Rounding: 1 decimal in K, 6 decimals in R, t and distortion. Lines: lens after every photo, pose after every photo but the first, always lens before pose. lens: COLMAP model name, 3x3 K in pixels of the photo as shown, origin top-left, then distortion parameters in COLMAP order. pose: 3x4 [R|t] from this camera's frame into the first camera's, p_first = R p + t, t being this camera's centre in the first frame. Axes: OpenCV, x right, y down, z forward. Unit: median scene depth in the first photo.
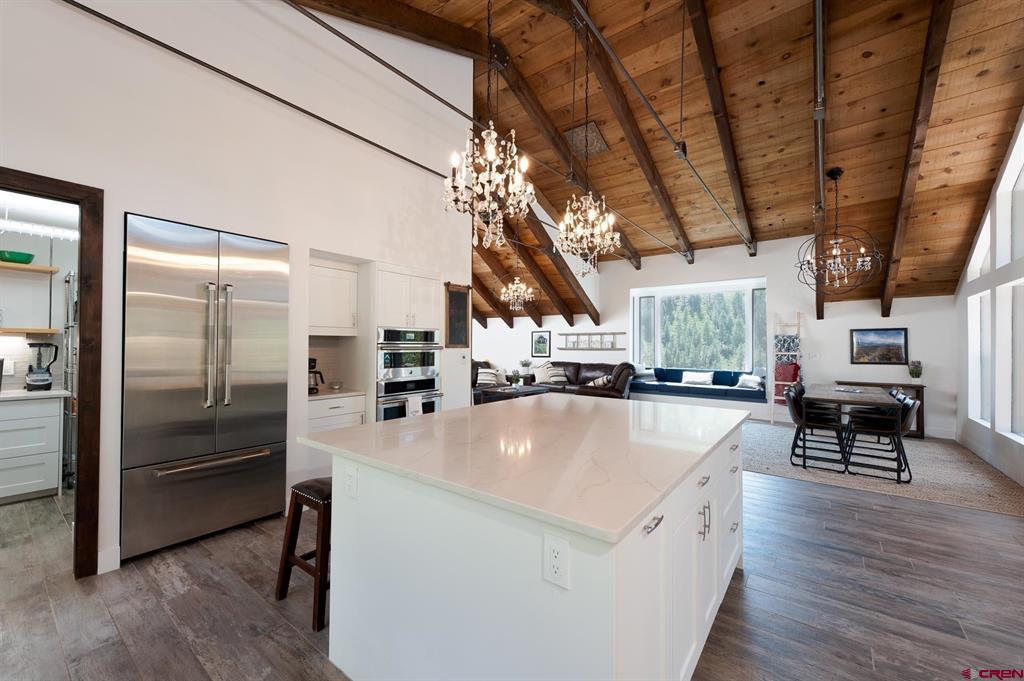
lens RADIAL K [[400.6, 0, 511.9], [0, 400.6, 343.5], [0, 0, 1]] dist [0.008834, -0.000911]
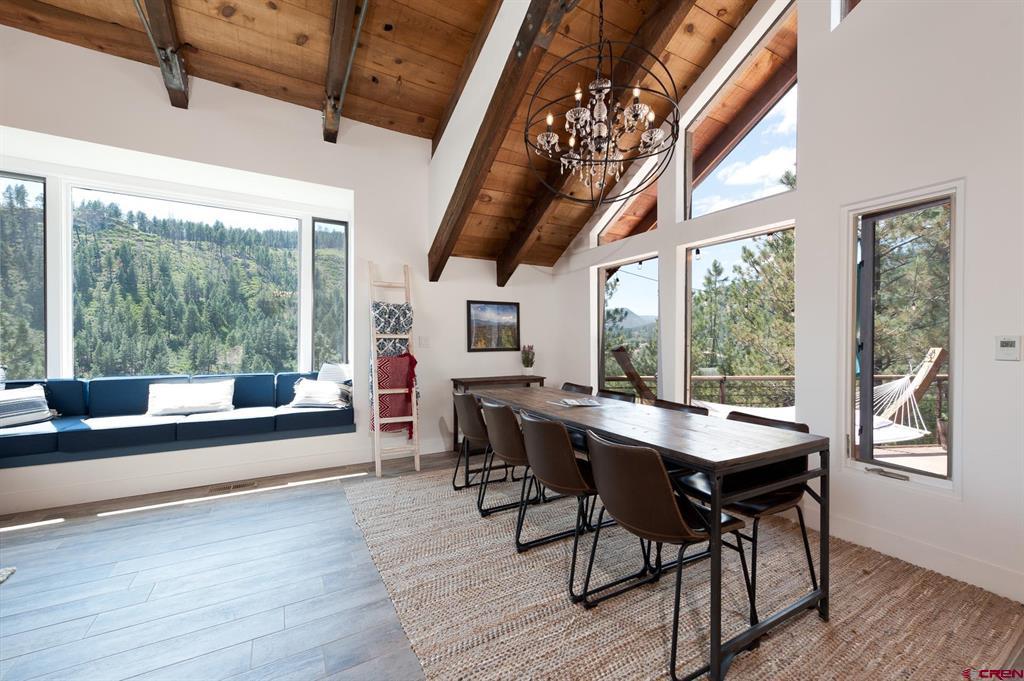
lens RADIAL K [[400.6, 0, 513.6], [0, 400.6, 345.3], [0, 0, 1]] dist [0.008834, -0.000911]
pose [[0.371362, -0.016295, 0.928345, 0.236314], [-0.010143, 0.999715, 0.021605, 0.023206], [-0.928433, -0.017440, 0.371091, 0.645467]]
